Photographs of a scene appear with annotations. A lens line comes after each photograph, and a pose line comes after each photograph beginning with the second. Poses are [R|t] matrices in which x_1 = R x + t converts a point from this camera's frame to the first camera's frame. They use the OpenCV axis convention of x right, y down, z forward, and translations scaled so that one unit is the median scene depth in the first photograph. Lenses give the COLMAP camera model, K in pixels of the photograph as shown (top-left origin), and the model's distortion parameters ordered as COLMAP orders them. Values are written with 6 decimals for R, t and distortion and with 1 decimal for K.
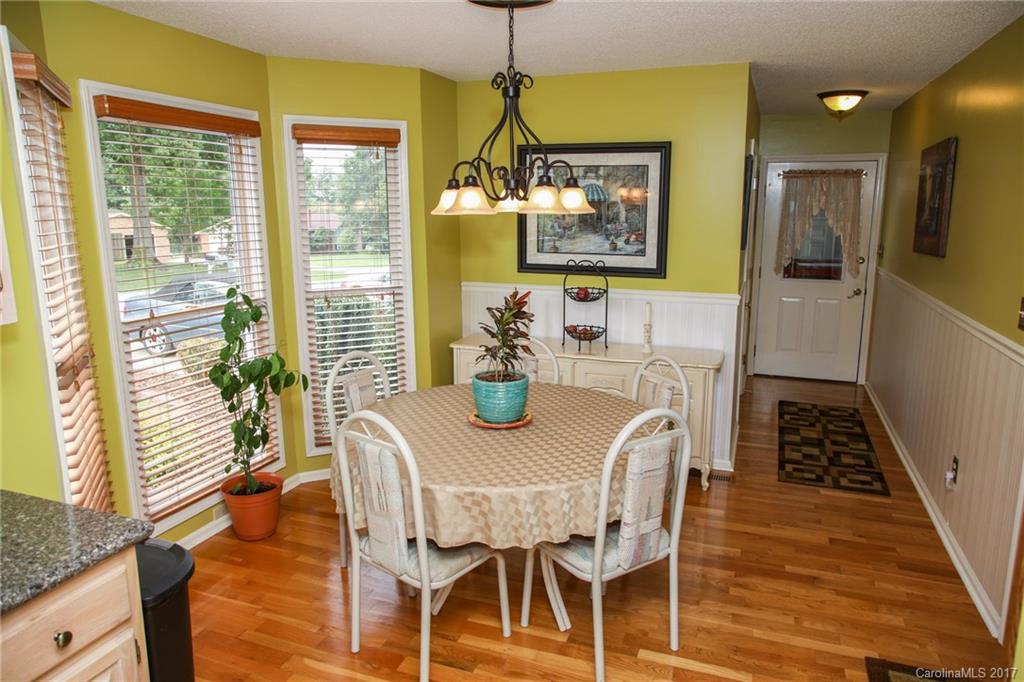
lens RADIAL K [[686.8, 0, 515.4], [0, 686.8, 335.8], [0, 0, 1]] dist [-0.028080, 0.037802]
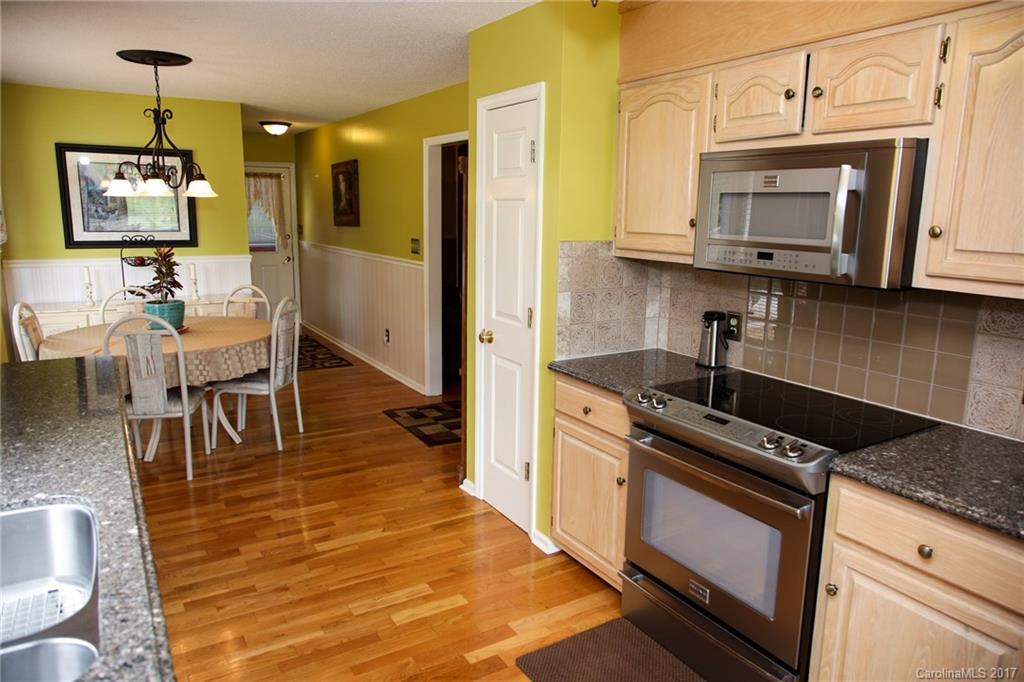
lens RADIAL K [[686.8, 0, 515.4], [0, 686.8, 335.8], [0, 0, 1]] dist [-0.028080, 0.037802]
pose [[0.620929, -0.138945, 0.771454, -0.482019], [0.137490, 0.988213, 0.067322, 0.092186], [-0.771715, 0.064265, 0.632714, -0.382991]]
